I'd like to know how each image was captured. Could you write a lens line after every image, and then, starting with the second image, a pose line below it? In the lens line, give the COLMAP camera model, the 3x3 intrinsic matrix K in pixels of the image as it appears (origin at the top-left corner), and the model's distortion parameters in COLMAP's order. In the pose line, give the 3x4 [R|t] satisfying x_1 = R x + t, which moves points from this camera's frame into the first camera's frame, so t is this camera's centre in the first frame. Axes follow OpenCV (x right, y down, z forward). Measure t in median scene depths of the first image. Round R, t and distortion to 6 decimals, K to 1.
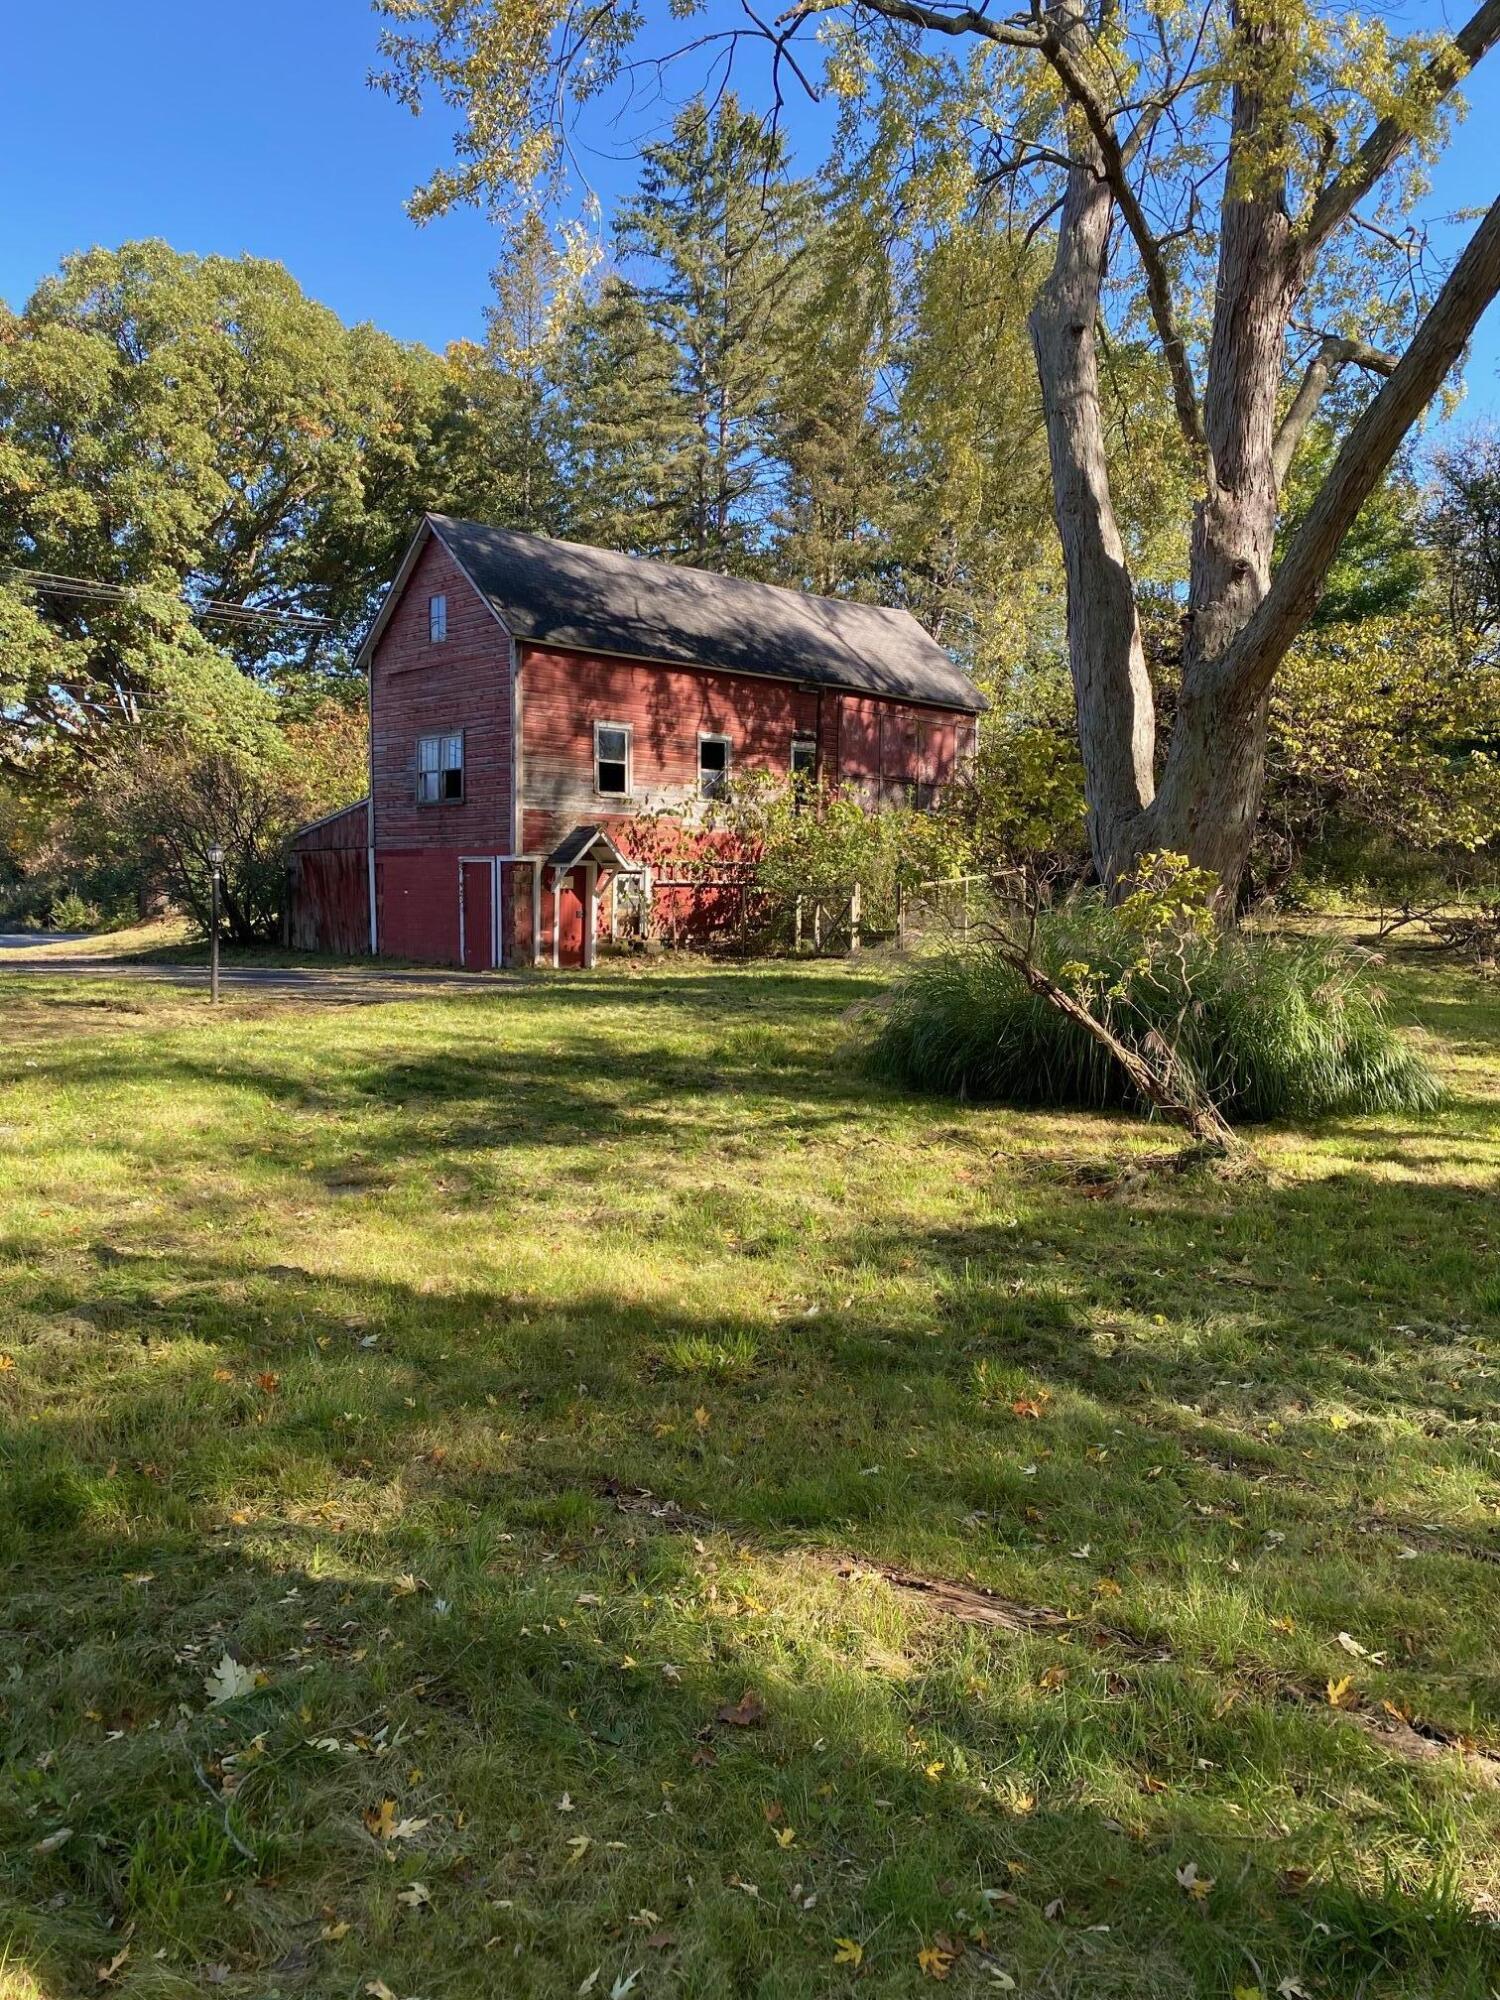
lens RADIAL K [[1522.7, 0, 750.0], [0, 1522.7, 1000.0], [0, 0, 1]] dist [0.024270, -0.025061]
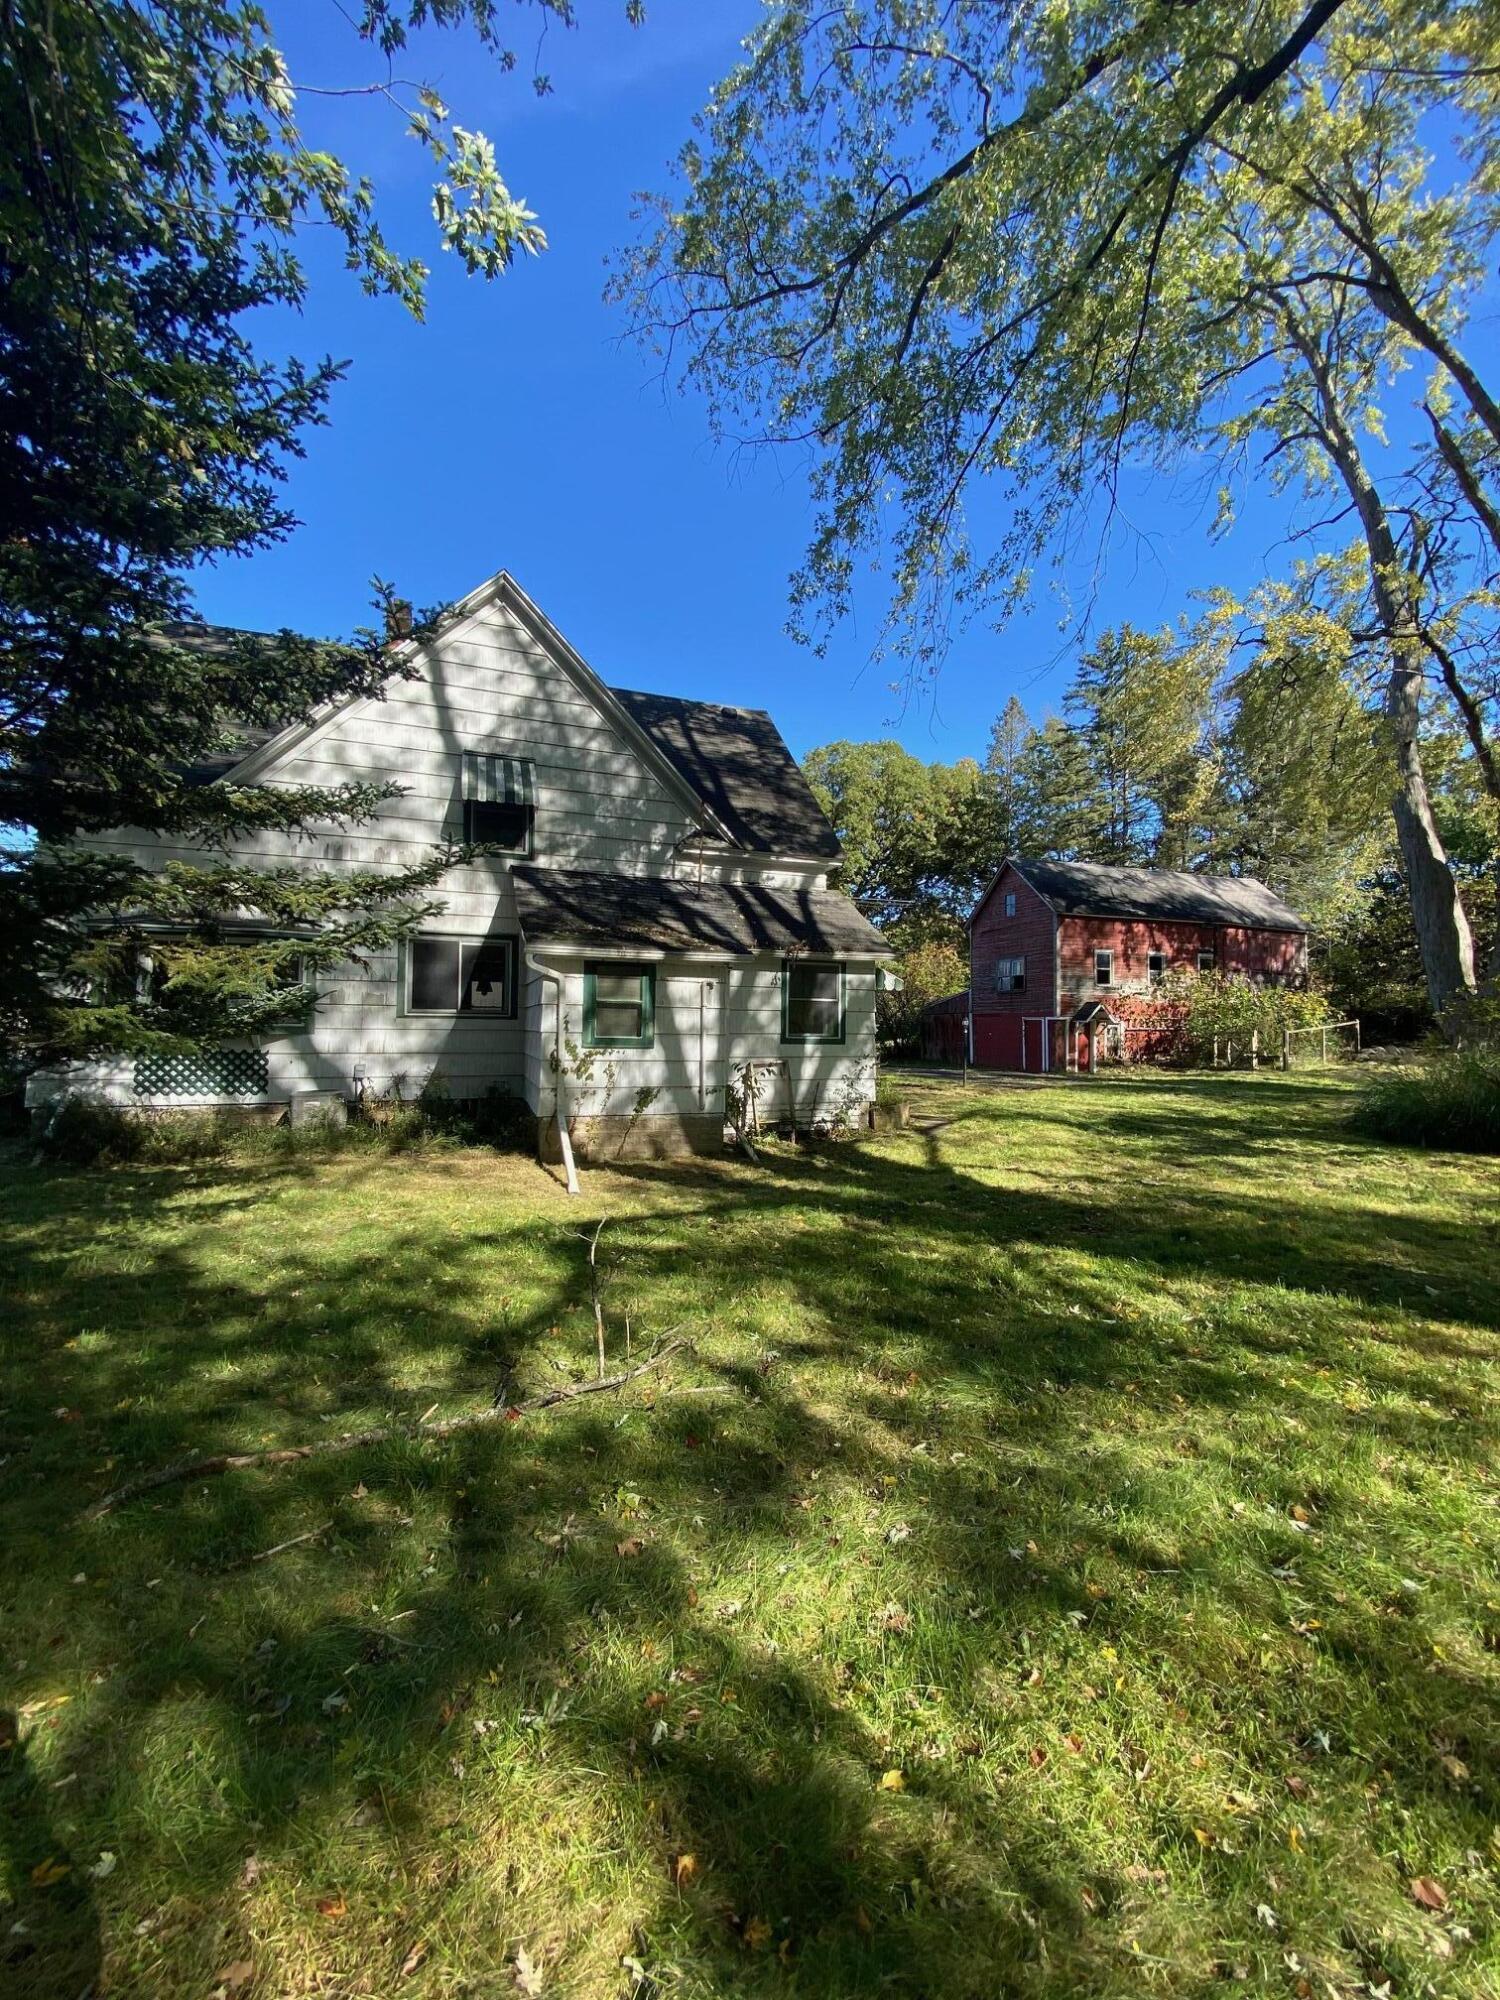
lens RADIAL K [[797.0, 0, 750.0], [0, 797.0, 1000.0], [0, 0, 1]] dist [-0.007348, -0.011836]
pose [[0.915348, -0.020616, -0.402136, -0.092984], [-0.022114, 0.994607, -0.101327, -0.000427], [0.402056, 0.101643, 0.909956, -0.123085]]
